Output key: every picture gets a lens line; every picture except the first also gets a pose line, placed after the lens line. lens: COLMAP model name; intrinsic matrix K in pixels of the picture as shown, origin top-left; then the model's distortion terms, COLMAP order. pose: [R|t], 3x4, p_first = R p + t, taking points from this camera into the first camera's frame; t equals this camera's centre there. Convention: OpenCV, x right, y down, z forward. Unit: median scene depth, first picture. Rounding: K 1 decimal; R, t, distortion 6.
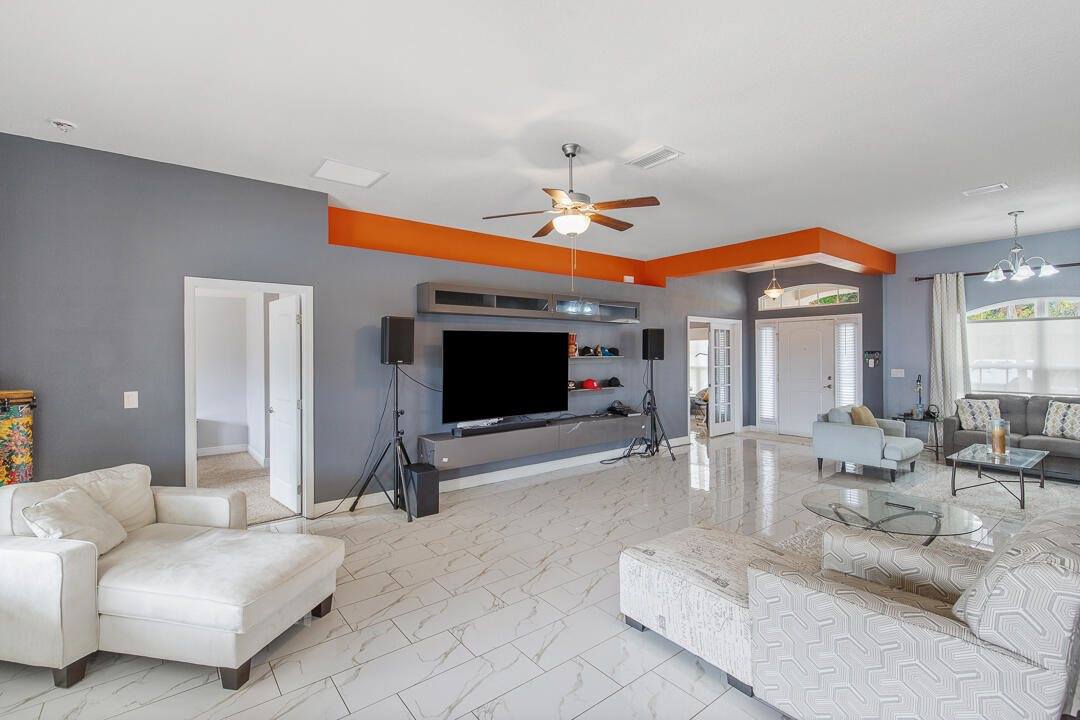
lens RADIAL K [[489.0, 0, 540.0], [0, 489.0, 360.0], [0, 0, 1]] dist [-0.000015, 0.000022]
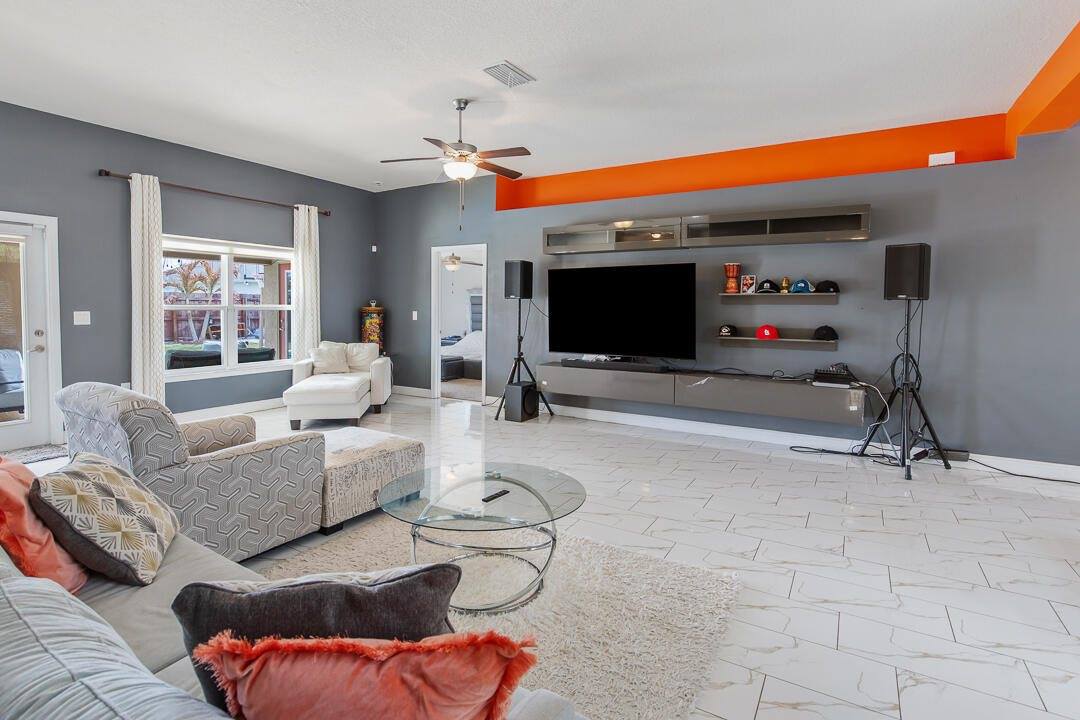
lens RADIAL K [[531.2, 0, 541.3], [0, 531.2, 317.9], [0, 0, 1]] dist [0.001190, -0.000234]
pose [[0.355127, 0.036480, -0.934106, 0.873035], [-0.017595, 0.999322, 0.032337, 0.011317], [0.934652, 0.004952, 0.355529, 0.505549]]
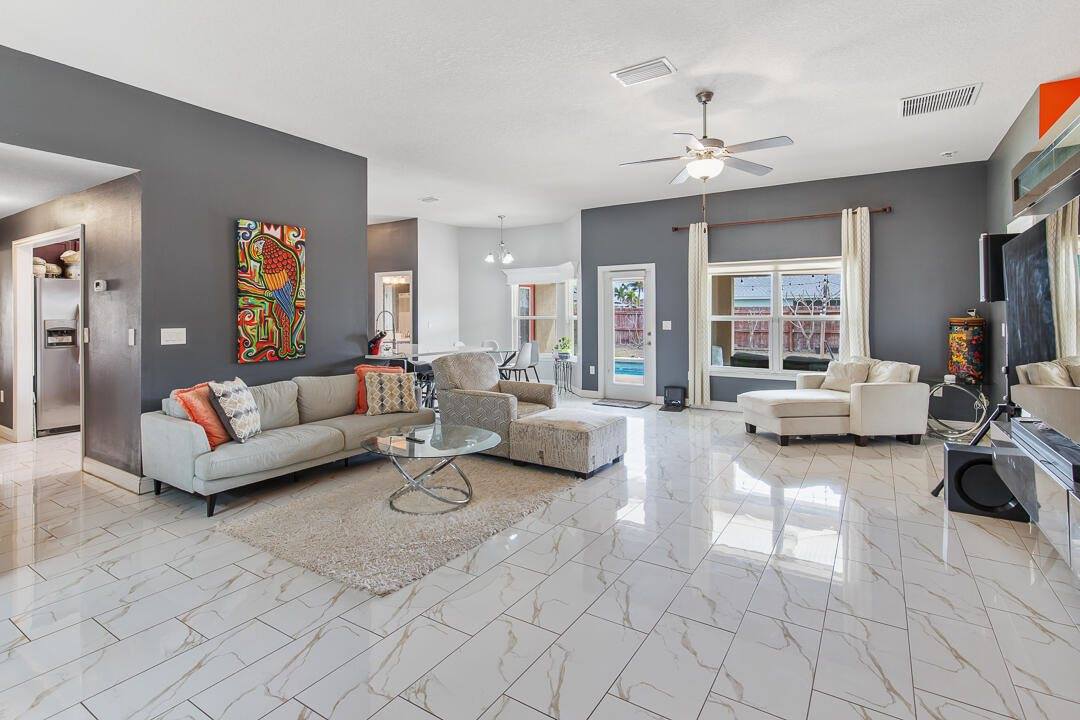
lens RADIAL K [[531.2, 0, 541.3], [0, 531.2, 317.9], [0, 0, 1]] dist [0.001190, -0.000234]
pose [[-0.943321, 0.015893, -0.331500, 0.521178], [0.011585, 0.999821, 0.014965, 0.010009], [0.331679, 0.010277, -0.943336, 1.322239]]
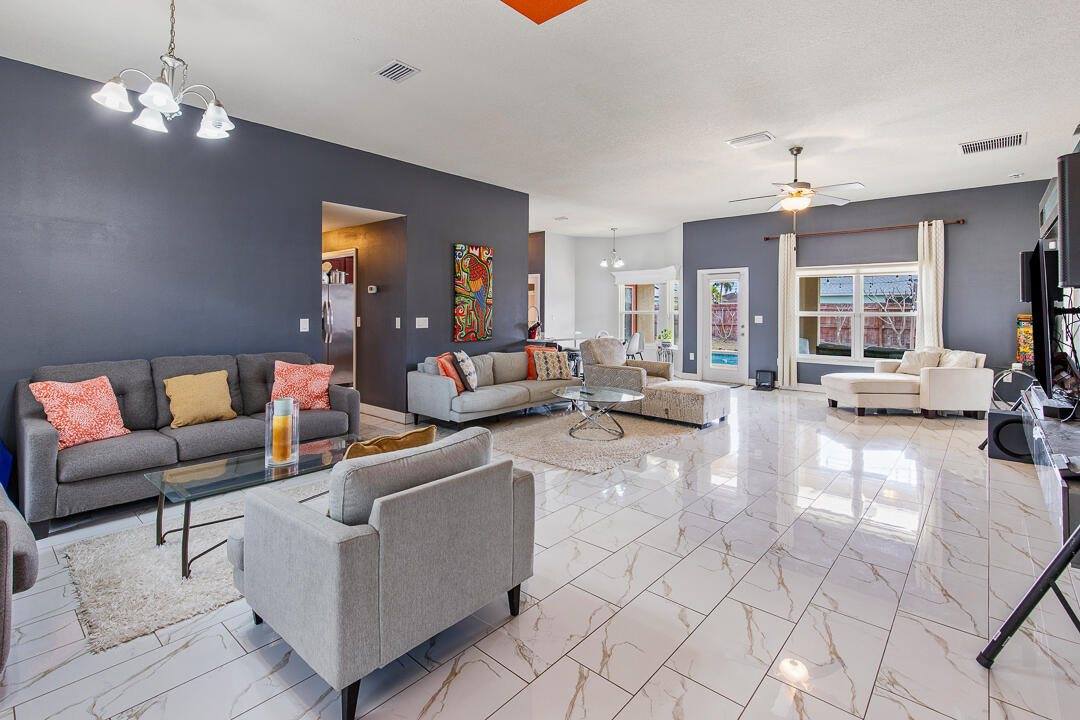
lens RADIAL K [[509.8, 0, 536.4], [0, 509.8, 314.7], [0, 0, 1]] dist [0.002831, 0.000441]
pose [[-0.984570, 0.010524, -0.174673, 0.717170], [0.007610, 0.999821, 0.017342, 0.006340], [0.174824, 0.015745, -0.984474, 1.573608]]
